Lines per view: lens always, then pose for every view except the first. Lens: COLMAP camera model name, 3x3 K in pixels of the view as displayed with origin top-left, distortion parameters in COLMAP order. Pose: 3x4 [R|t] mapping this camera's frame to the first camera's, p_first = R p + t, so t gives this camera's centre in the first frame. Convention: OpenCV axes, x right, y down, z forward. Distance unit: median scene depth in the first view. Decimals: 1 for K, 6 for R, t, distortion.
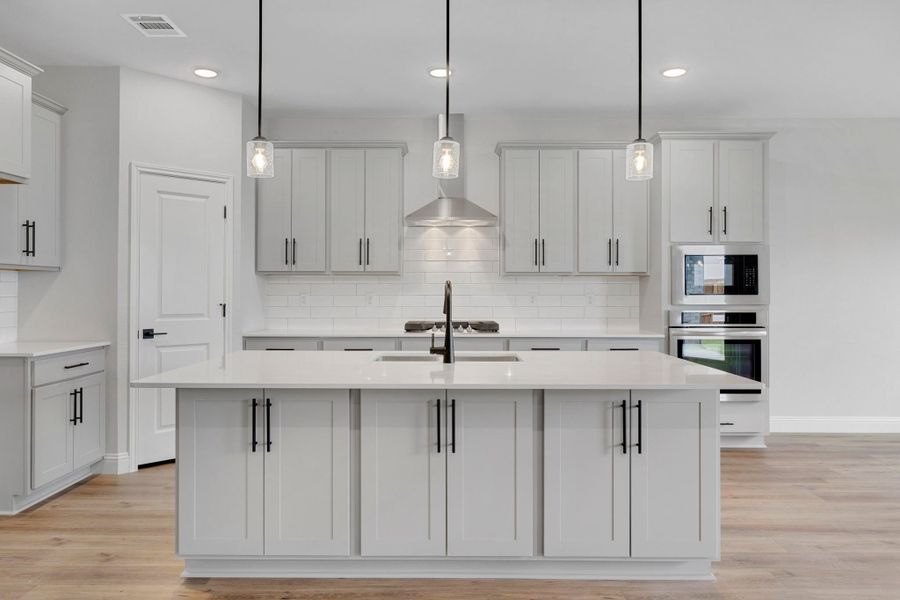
lens RADIAL K [[626.0, 0, 442.0], [0, 626.0, 289.6], [0, 0, 1]] dist [0.000375, -0.000139]
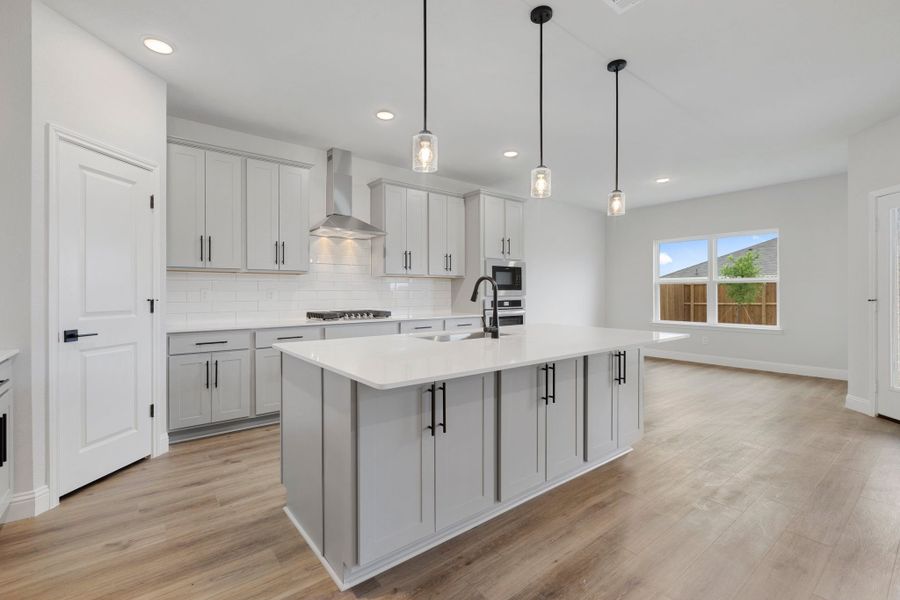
lens RADIAL K [[400.0, 0, 442.7], [0, 400.0, 294.8], [0, 0, 1]] dist [-0.001641, -0.000491]
pose [[0.783847, -0.007153, 0.620913, -0.369340], [0.002495, 0.999962, 0.008370, 0.011669], [-0.620949, -0.005012, 0.783835, 0.251059]]
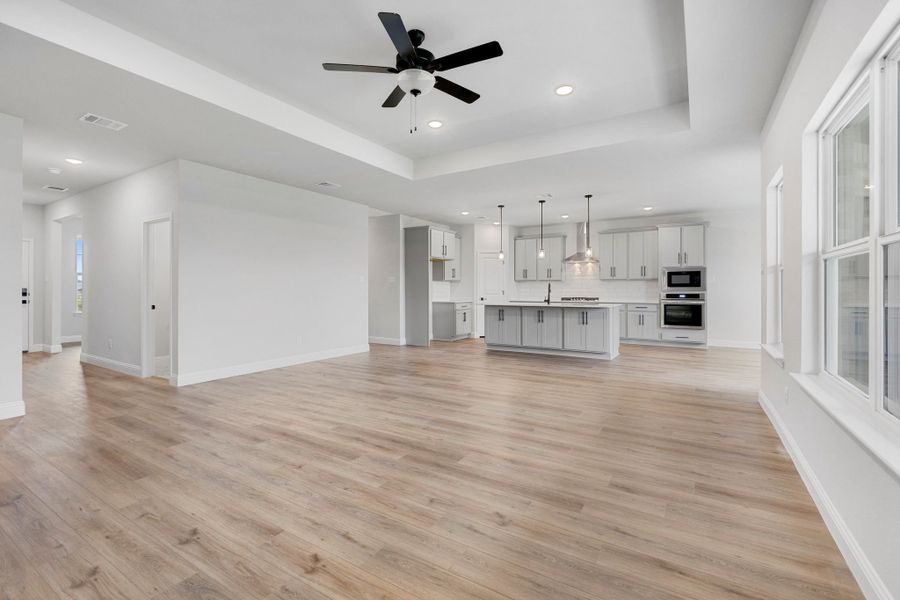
lens RADIAL K [[394.8, 0, 453.4], [0, 394.8, 291.1], [0, 0, 1]] dist [0.001155, 0.000017]
pose [[0.858427, -0.001557, -0.512933, 0.464494], [0.003480, 0.999990, 0.002789, 0.017299], [0.512924, -0.004180, 0.858424, -0.862023]]
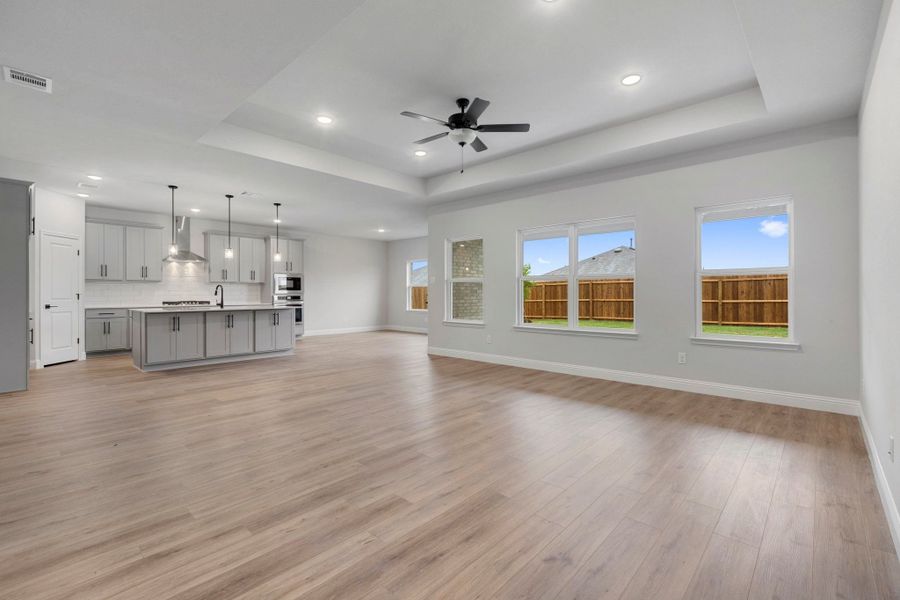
lens RADIAL K [[401.1, 0, 445.5], [0, 401.1, 294.7], [0, 0, 1]] dist [-0.016661, 0.000067]
pose [[0.672230, -0.005687, 0.740321, -0.499553], [0.001438, 0.999979, 0.006376, 0.018490], [-0.740341, -0.003222, 0.672224, -0.895819]]
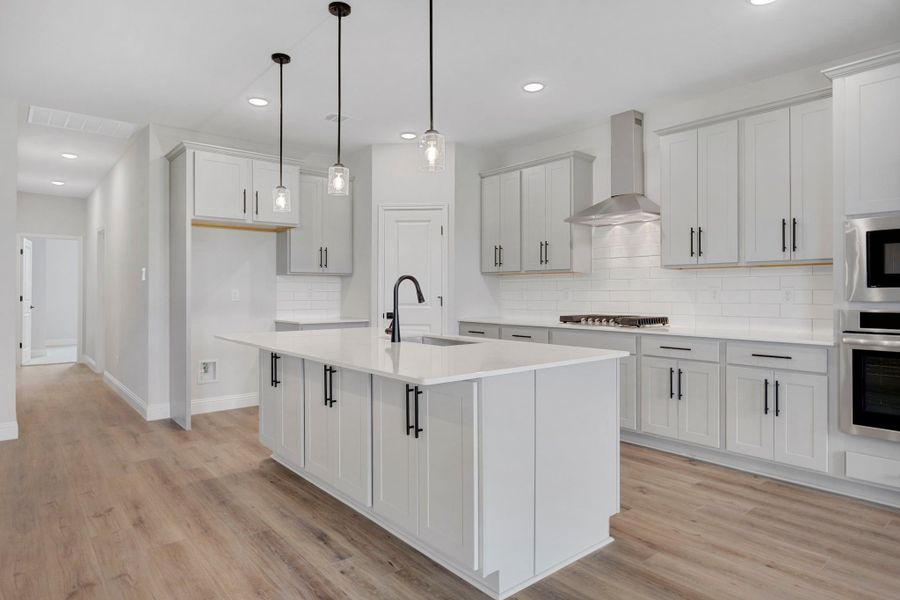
lens RADIAL K [[525.8, 0, 447.2], [0, 525.8, 294.6], [0, 0, 1]] dist [-0.002272, -0.000958]
pose [[0.648565, 0.002002, -0.761157, 0.530053], [0.002454, 0.999986, 0.004721, 0.011973], [0.761155, -0.004930, 0.648551, 0.251192]]
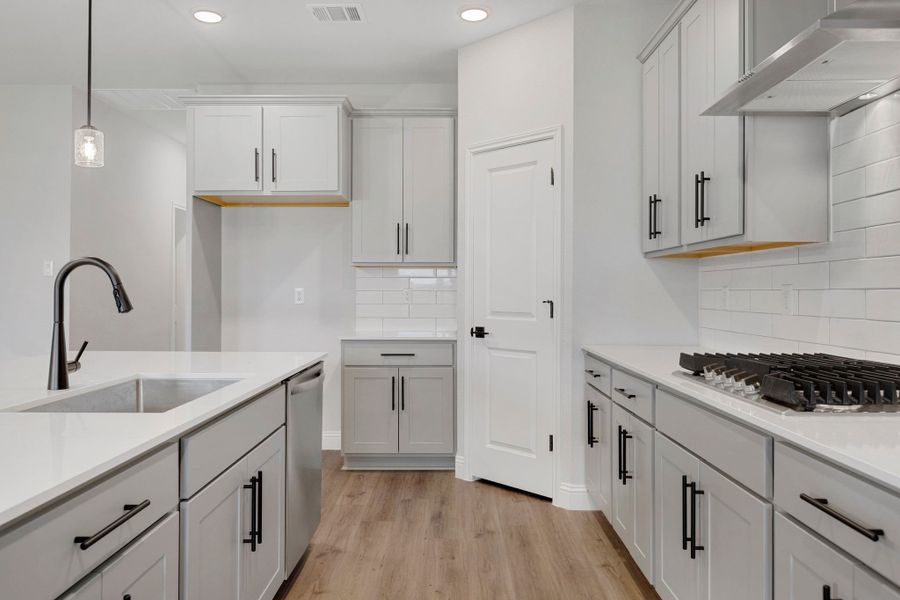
lens RADIAL K [[644.3, 0, 446.3], [0, 644.3, 285.8], [0, 0, 1]] dist [0.002398, 0.000077]
pose [[0.005429, -0.010273, -0.999932, 0.402897], [-0.000652, 0.999947, -0.010277, 0.012405], [0.999985, 0.000708, 0.005422, 0.850140]]
